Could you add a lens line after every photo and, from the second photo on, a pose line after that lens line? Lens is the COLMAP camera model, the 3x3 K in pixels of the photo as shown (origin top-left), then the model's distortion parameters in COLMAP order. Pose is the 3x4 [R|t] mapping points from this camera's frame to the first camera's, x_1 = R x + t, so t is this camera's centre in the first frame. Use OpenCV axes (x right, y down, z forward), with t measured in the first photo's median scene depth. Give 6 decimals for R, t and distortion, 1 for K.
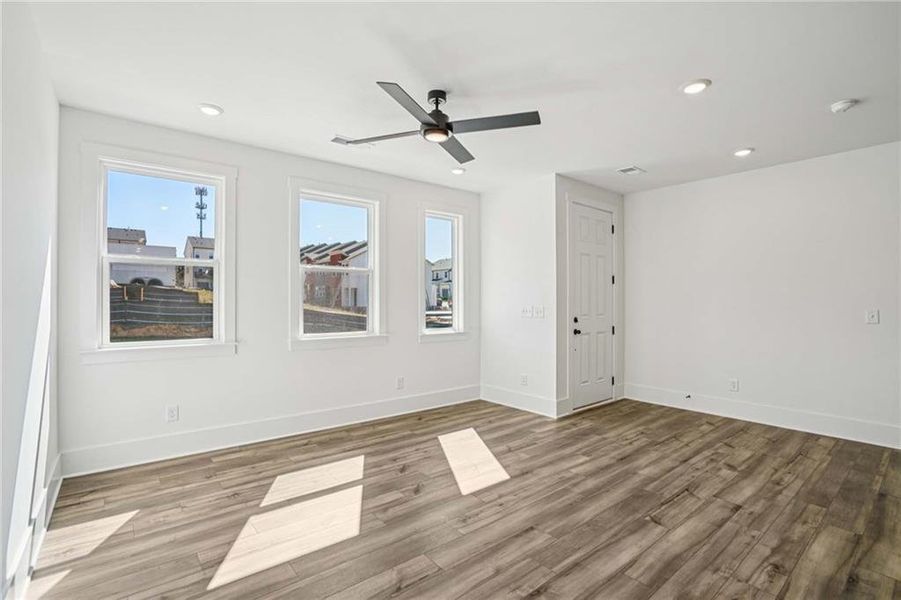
lens RADIAL K [[420.3, 0, 445.8], [0, 420.3, 303.9], [0, 0, 1]] dist [-0.050070, 0.017039]
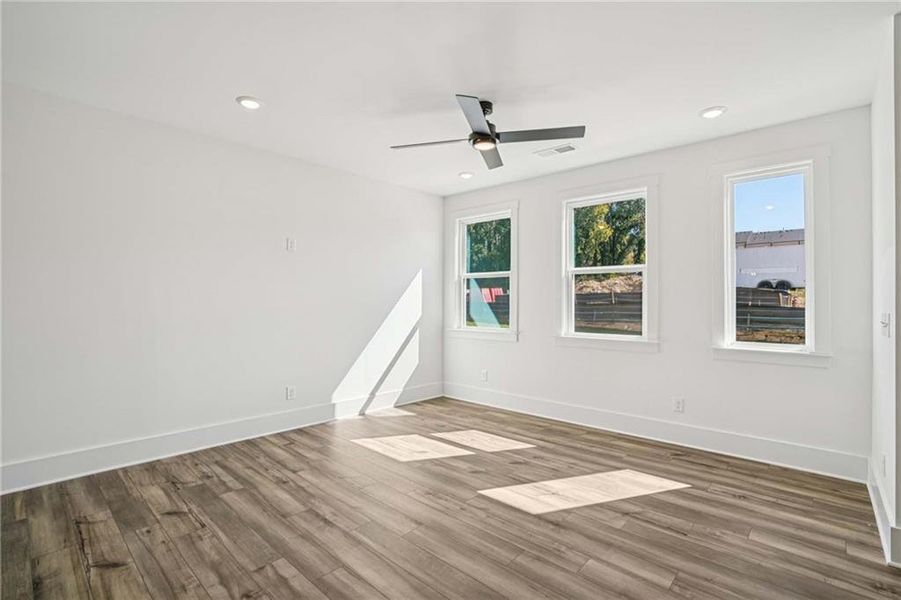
lens RADIAL K [[420.3, 0, 444.2], [0, 420.3, 299.9], [0, 0, 1]] dist [-0.050070, 0.017039]
pose [[0.135194, -0.007320, -0.990792, 0.951945], [-0.008792, 0.999924, -0.008587, 0.000832], [0.990780, 0.009872, 0.135120, 0.710592]]
